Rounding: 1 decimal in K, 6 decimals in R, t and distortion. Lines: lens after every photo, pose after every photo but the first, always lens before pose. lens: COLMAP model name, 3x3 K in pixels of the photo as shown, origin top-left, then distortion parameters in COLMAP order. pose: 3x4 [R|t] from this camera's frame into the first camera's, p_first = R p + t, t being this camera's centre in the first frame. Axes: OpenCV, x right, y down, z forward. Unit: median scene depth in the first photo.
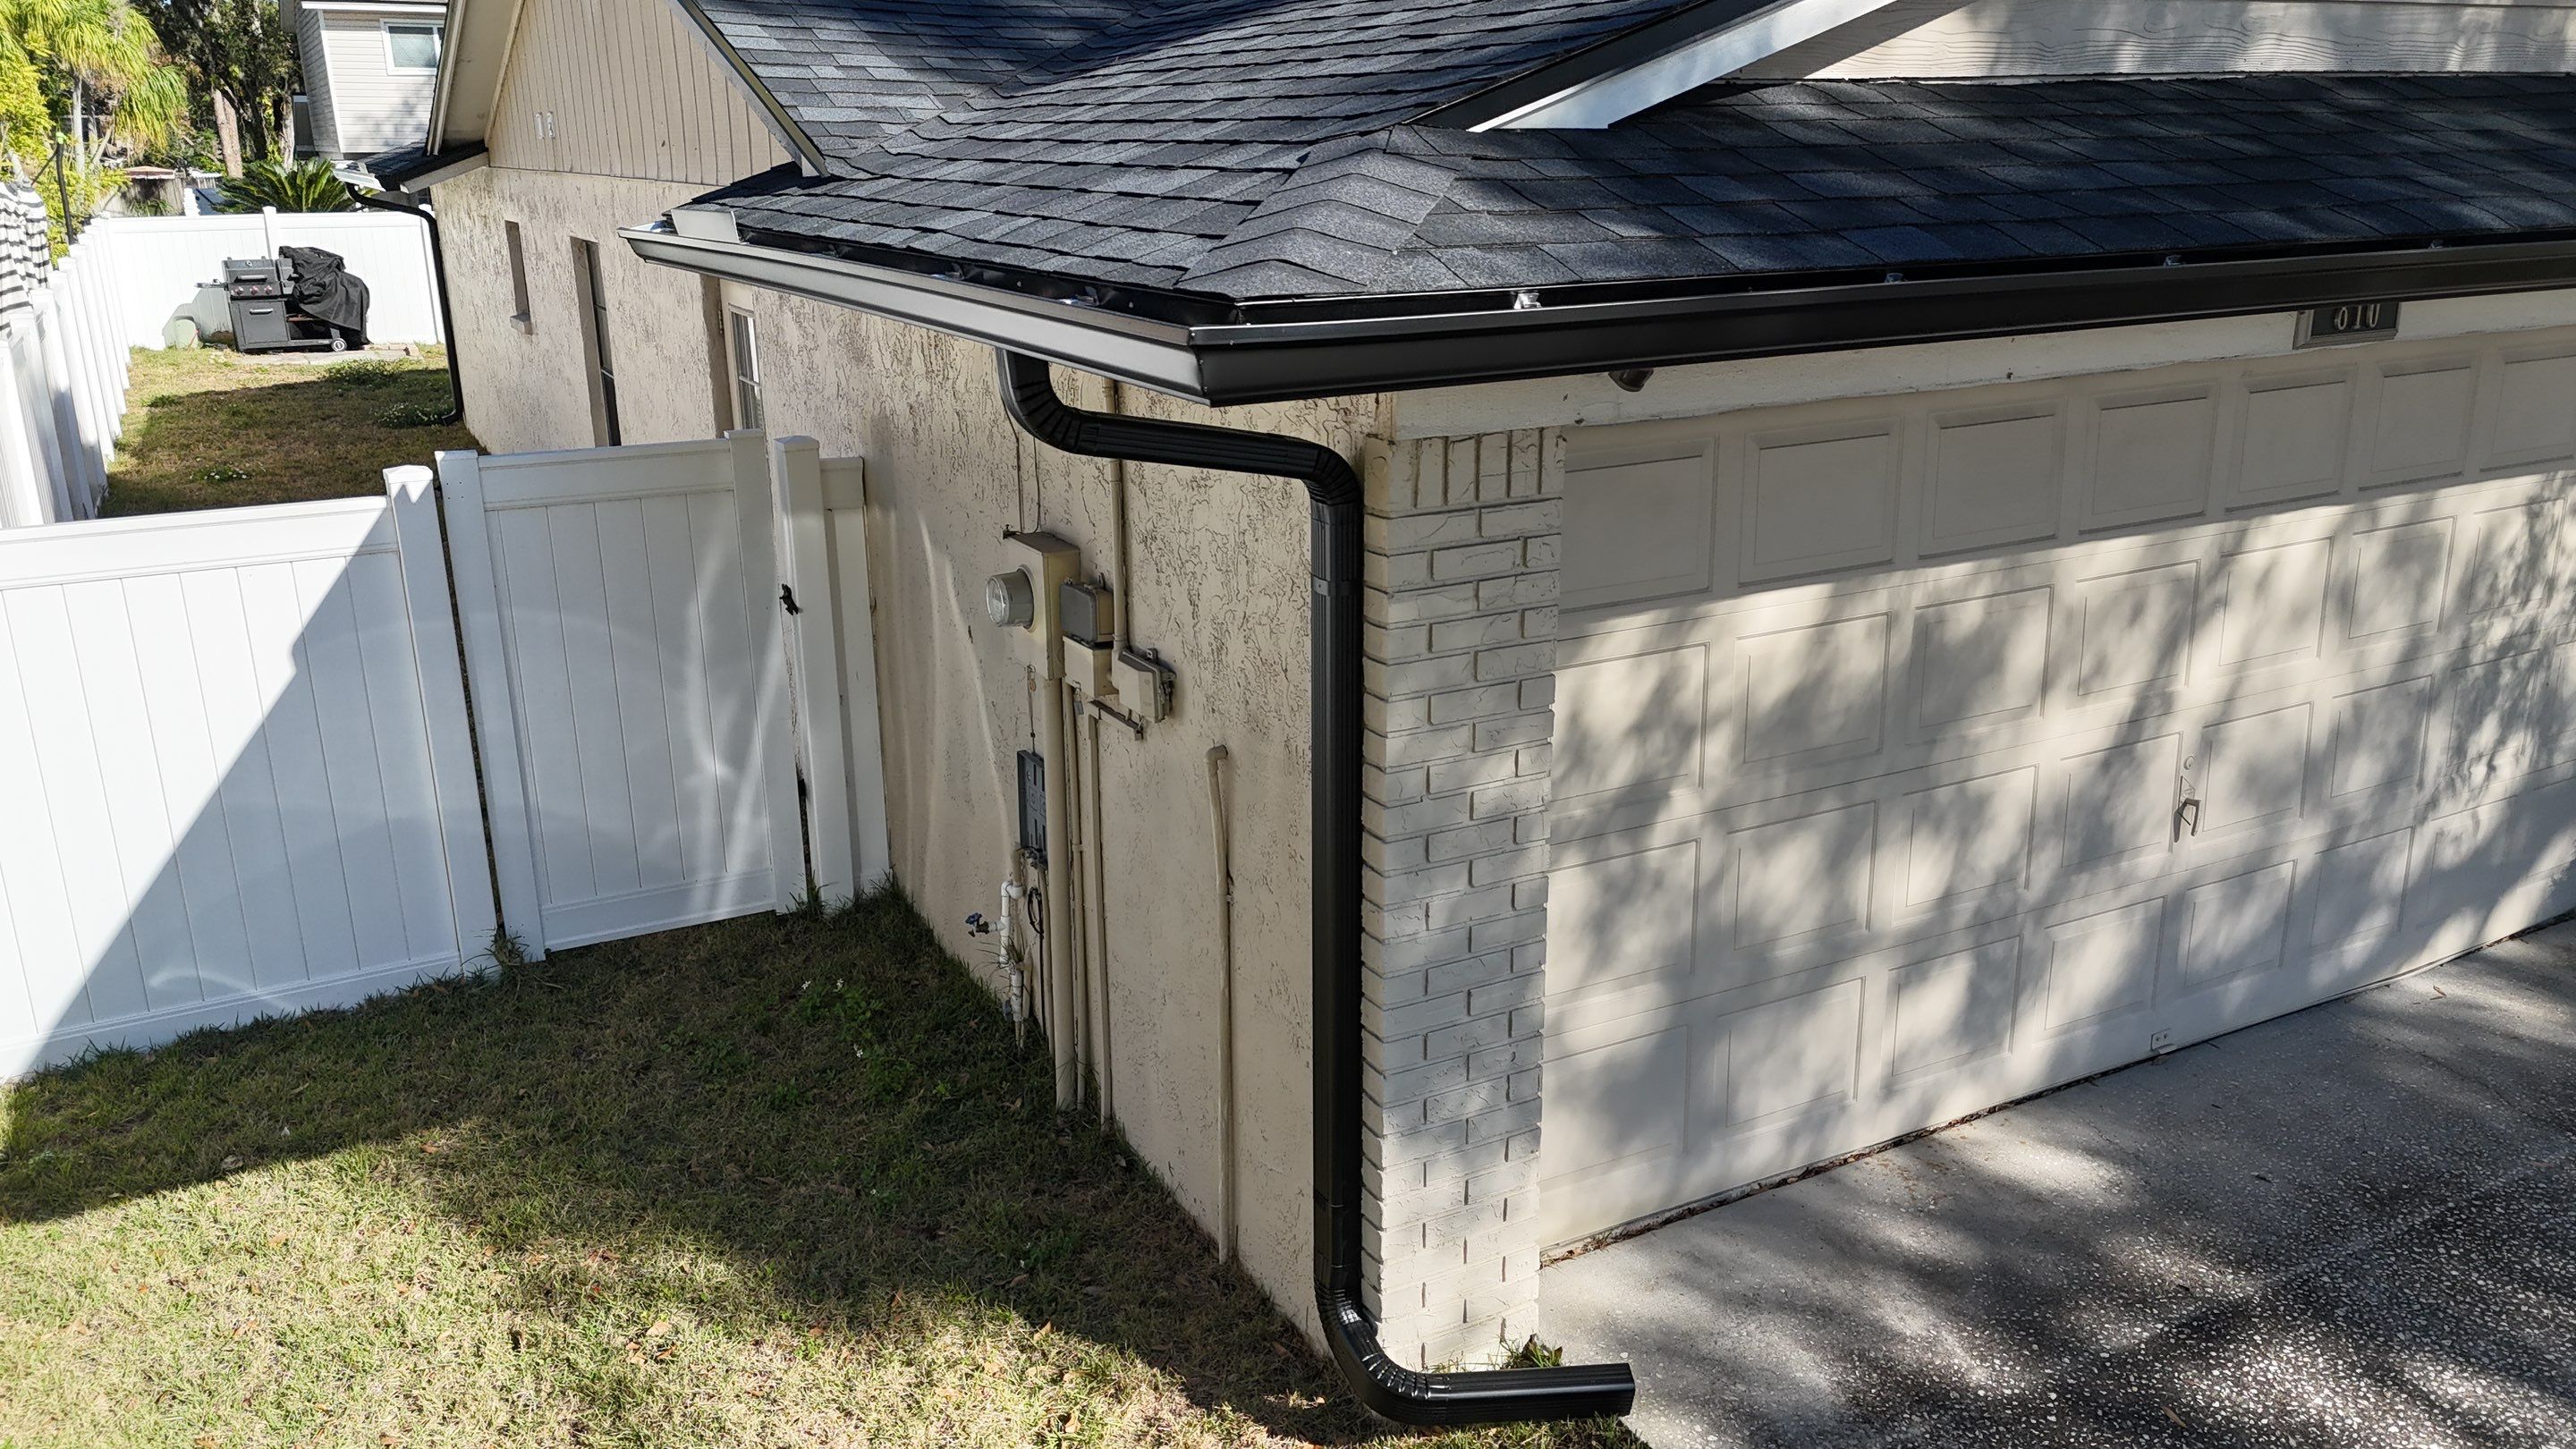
lens RADIAL K [[1903.1, 0, 1267.0], [0, 1903.1, 709.4], [0, 0, 1]] dist [0.046971, -0.049433]
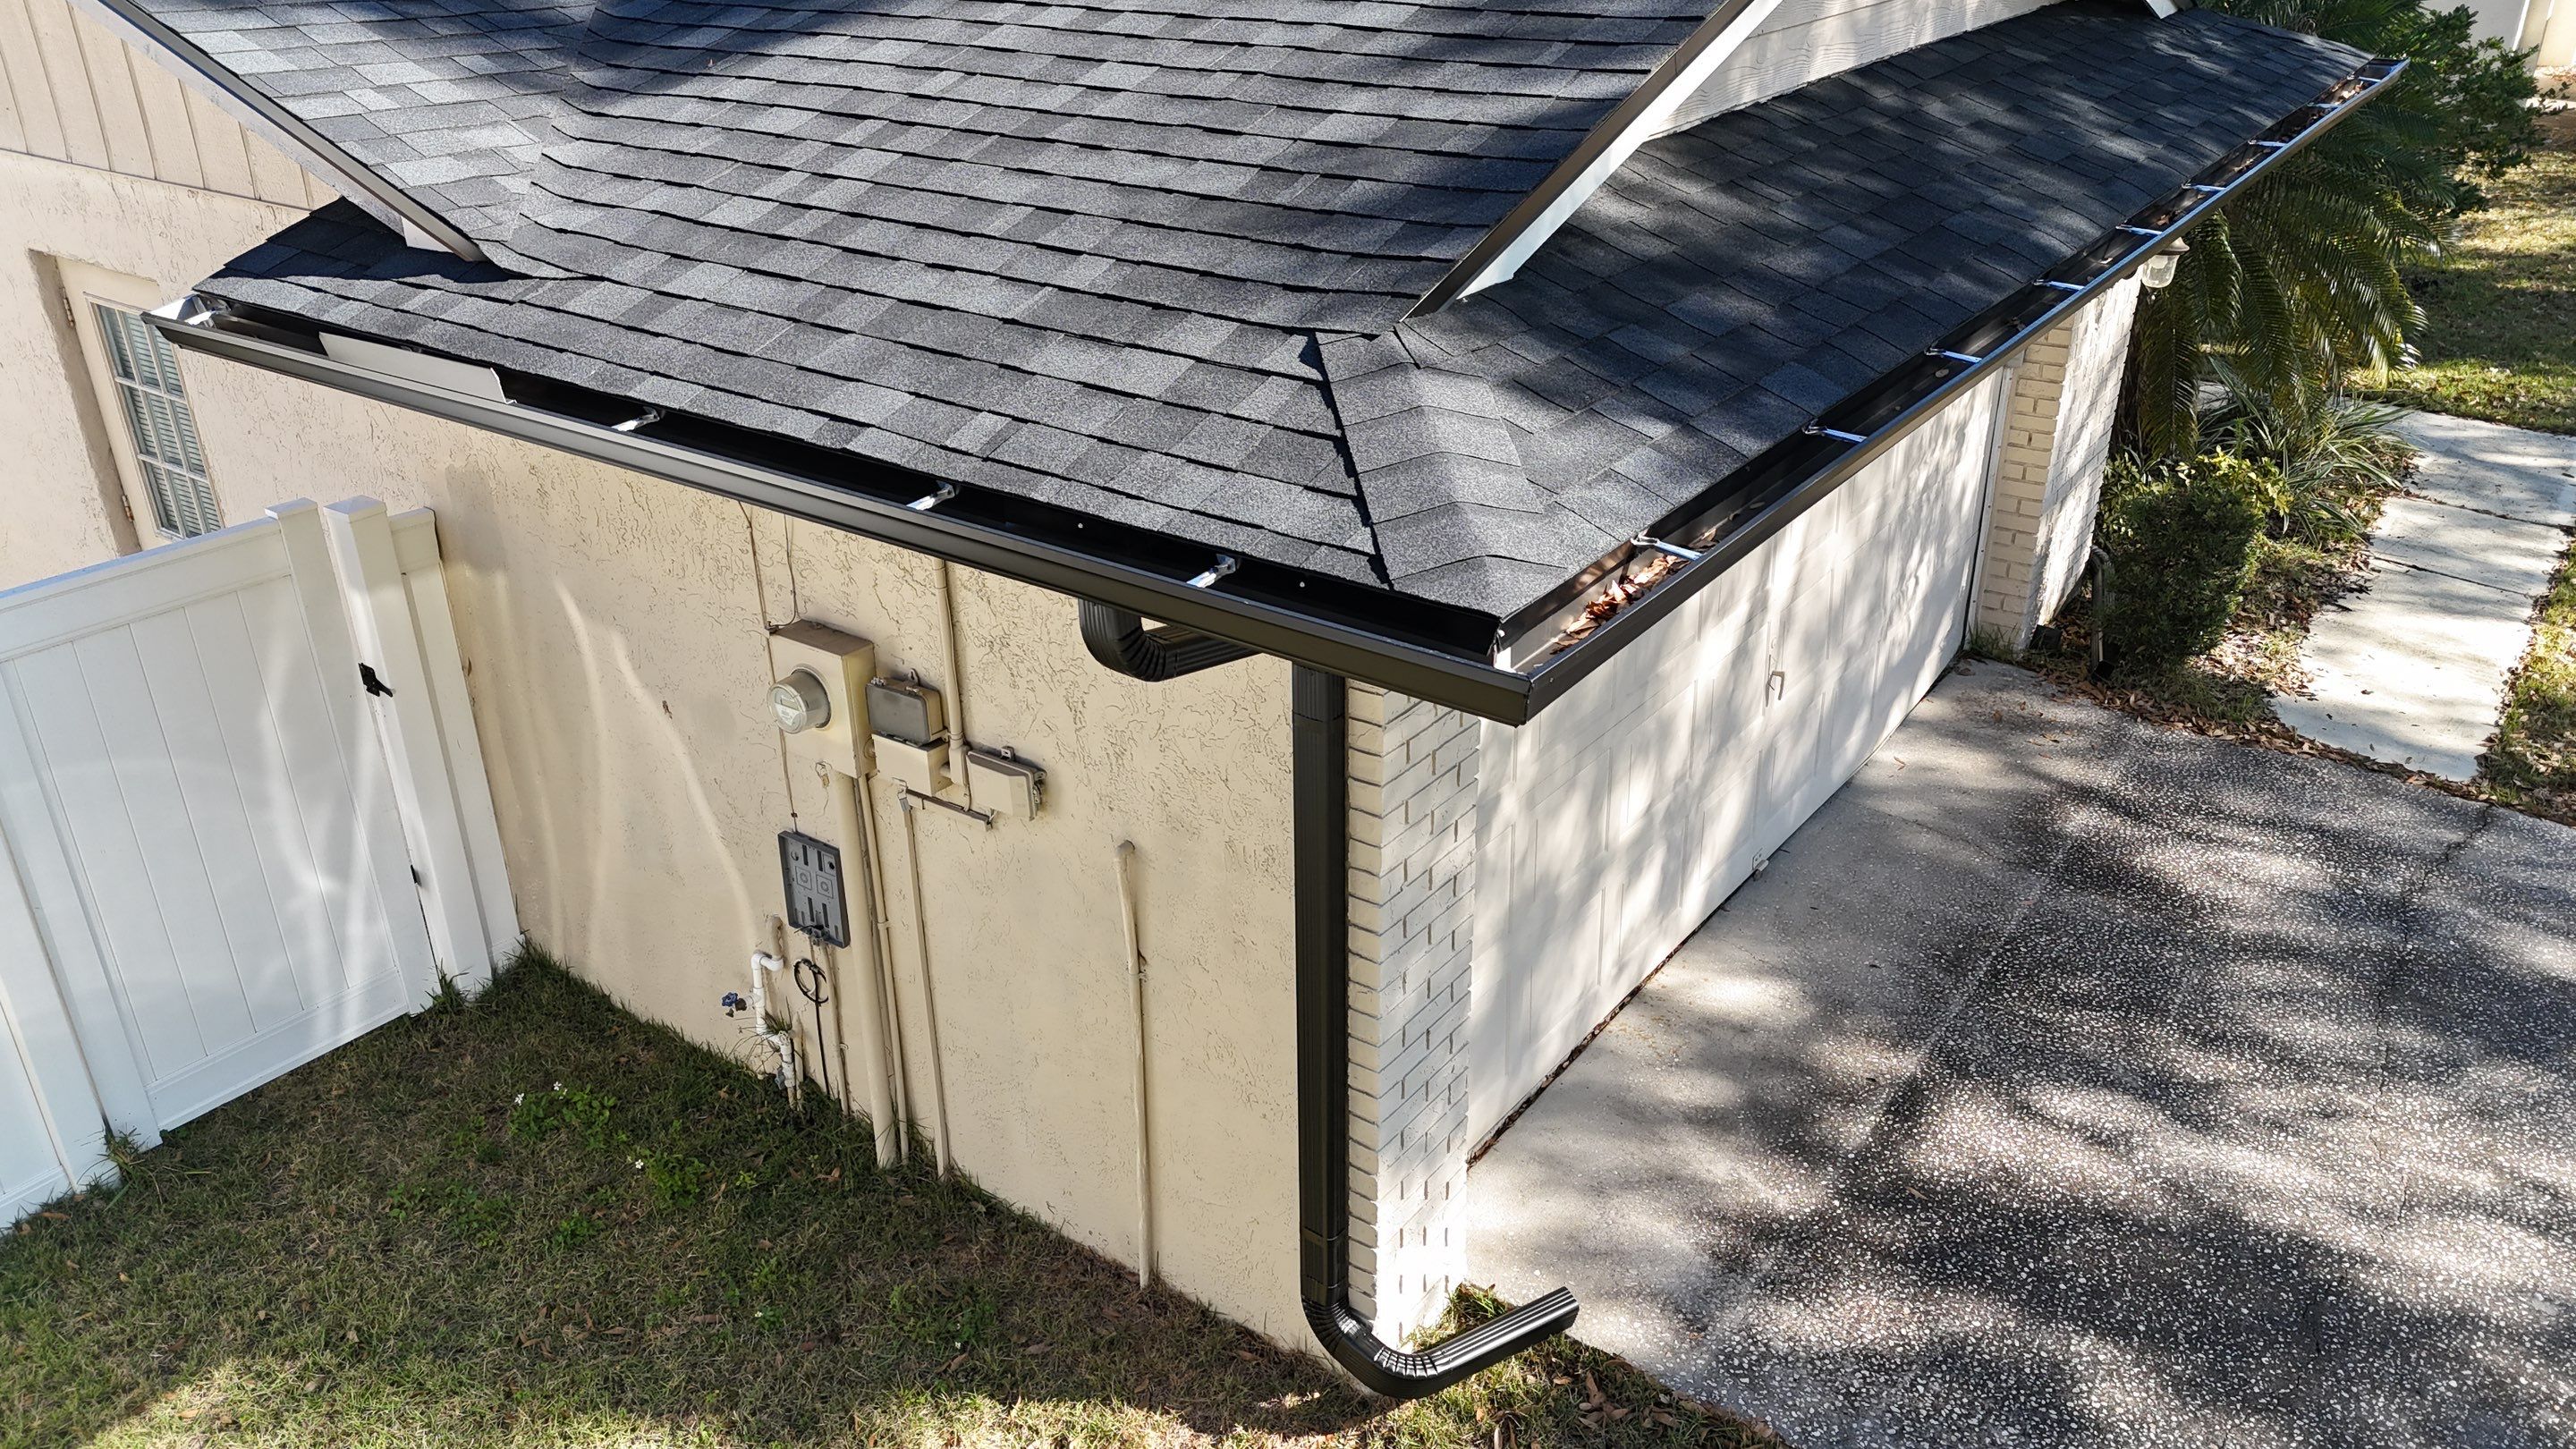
lens RADIAL K [[1903.1, 0, 1284.2], [0, 1903.1, 703.2], [0, 0, 1]] dist [0.046971, -0.049433]
pose [[0.899232, -0.192055, 0.393061, -0.281459], [0.132804, 0.975923, 0.173024, -0.184290], [-0.416827, -0.103388, 0.903087, 0.030322]]
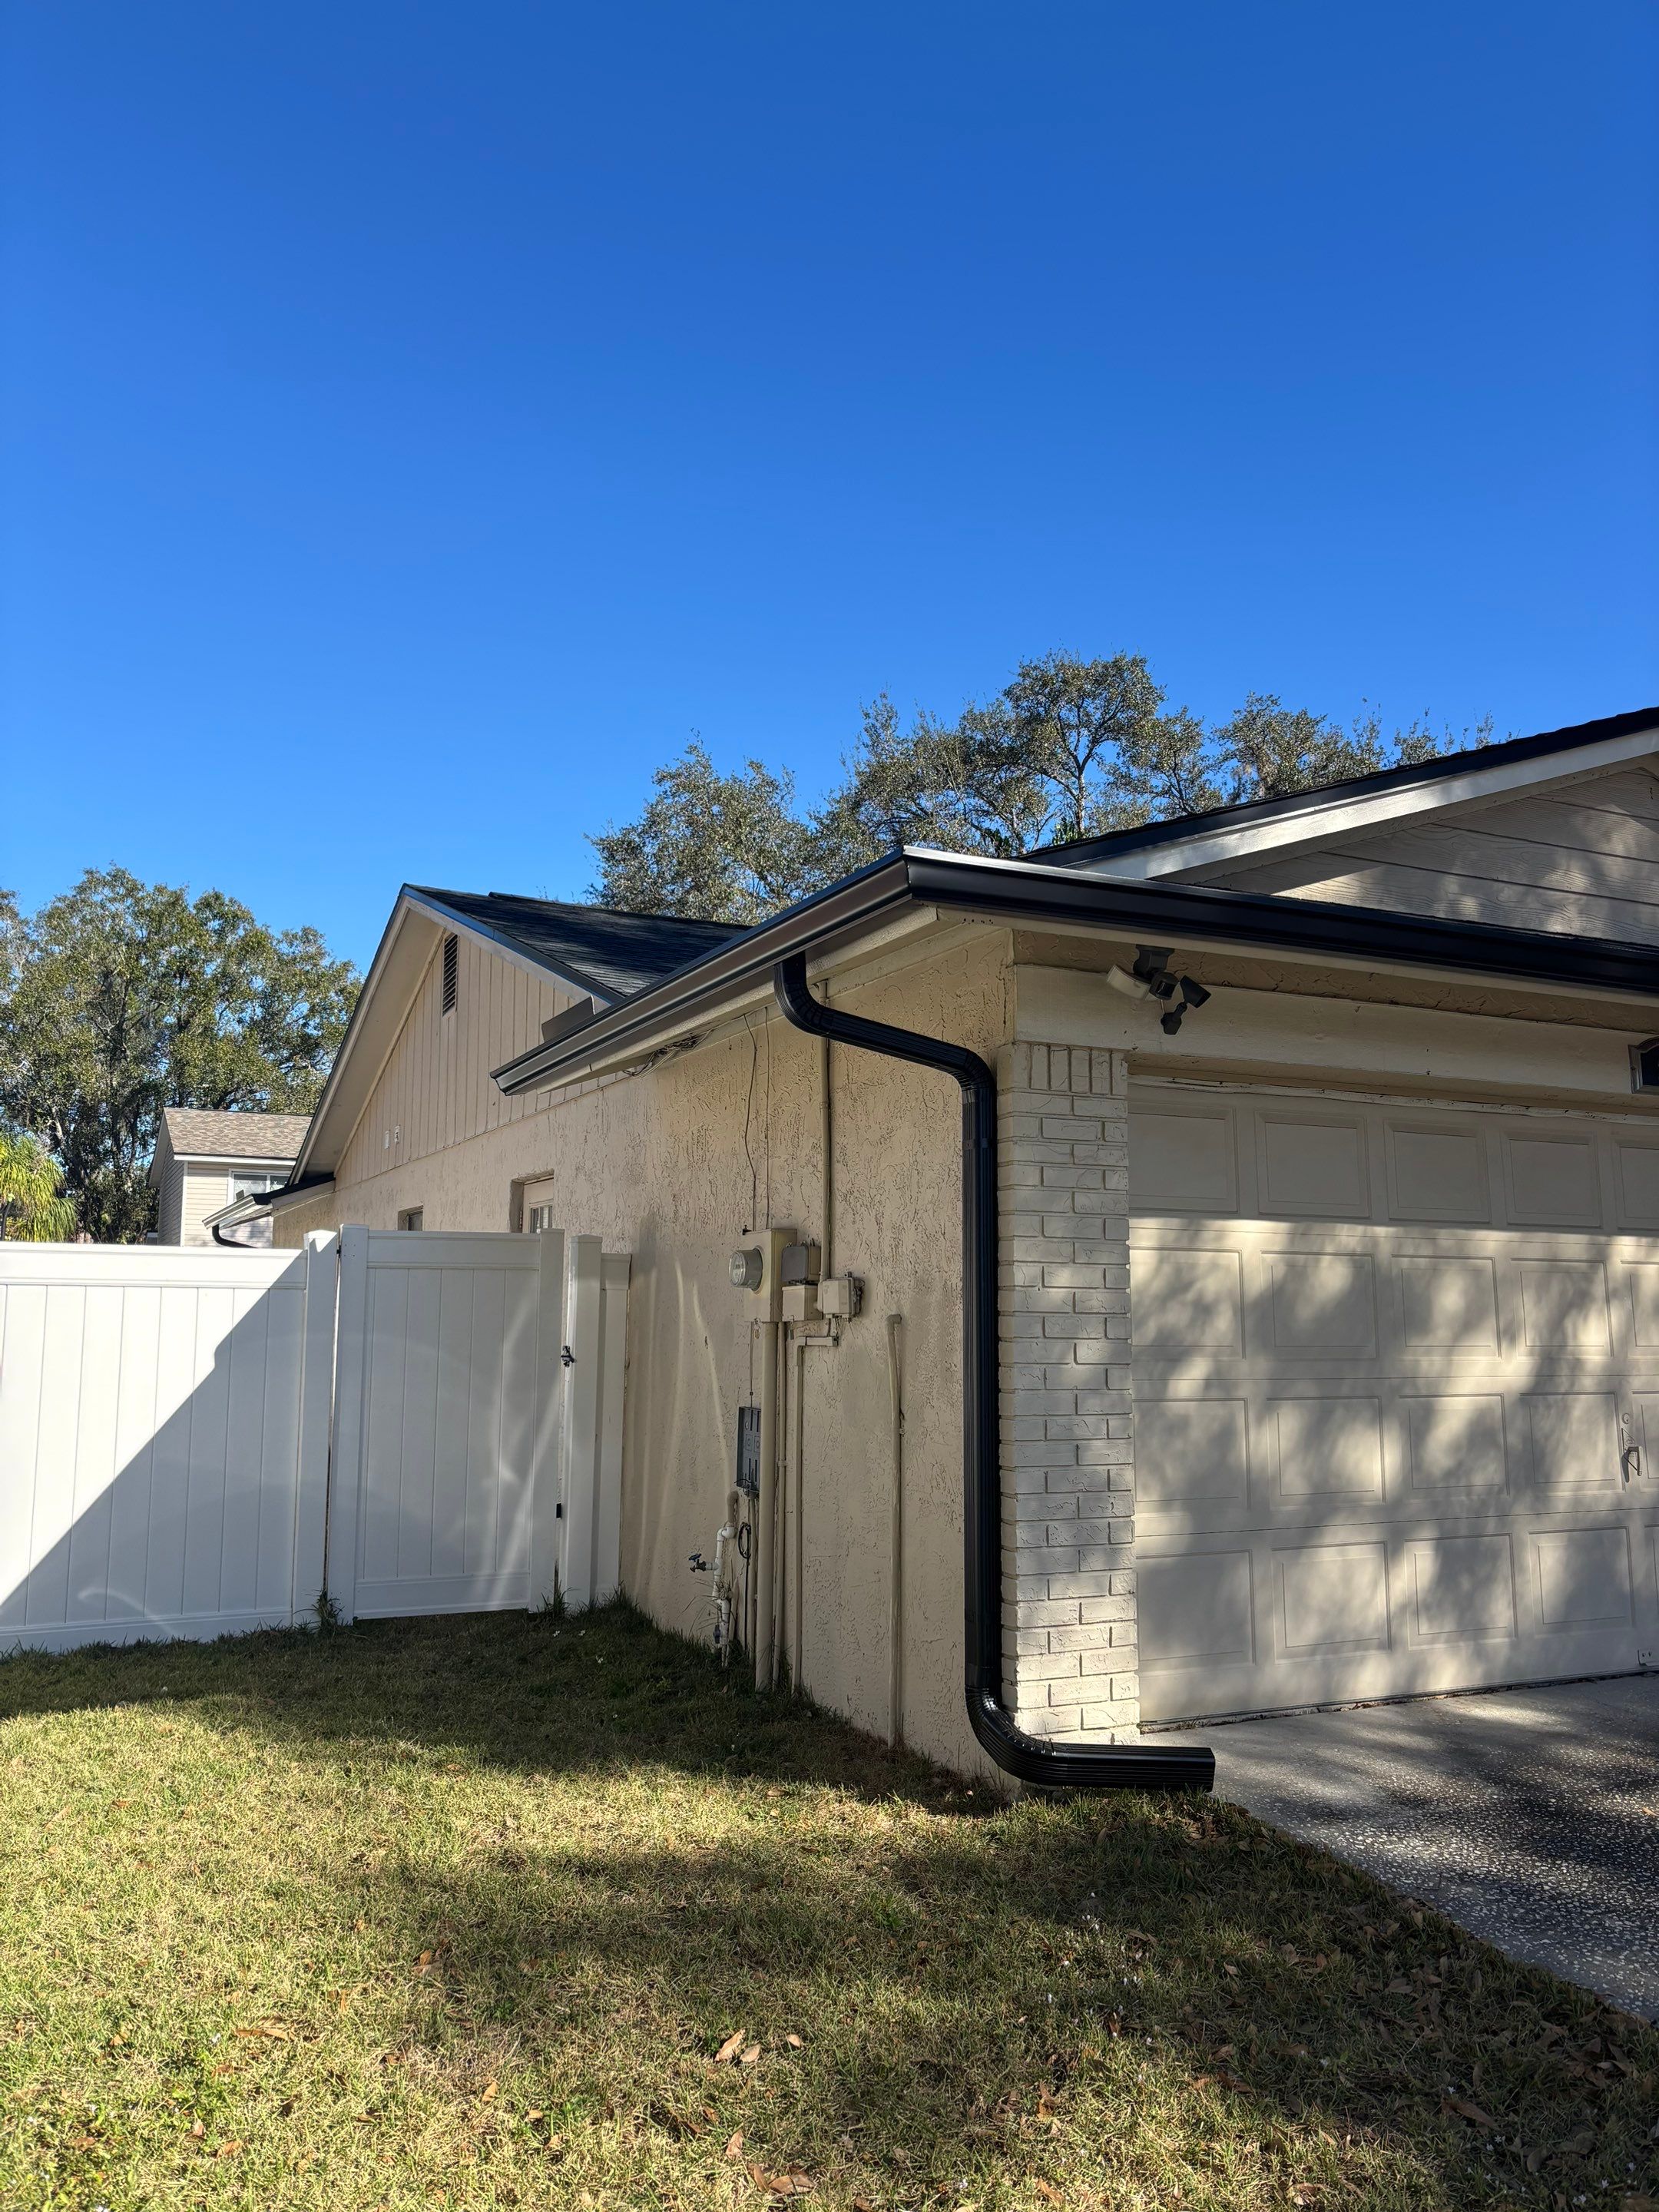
lens RADIAL K [[1669.8, 0, 786.8], [0, 1669.8, 1101.6], [0, 0, 1]] dist [0.003650, -0.007599]
pose [[0.997265, 0.011032, -0.073082, -0.014074], [-0.040079, 0.911516, -0.409307, 0.321601], [0.062100, 0.411117, 0.909465, -0.171238]]
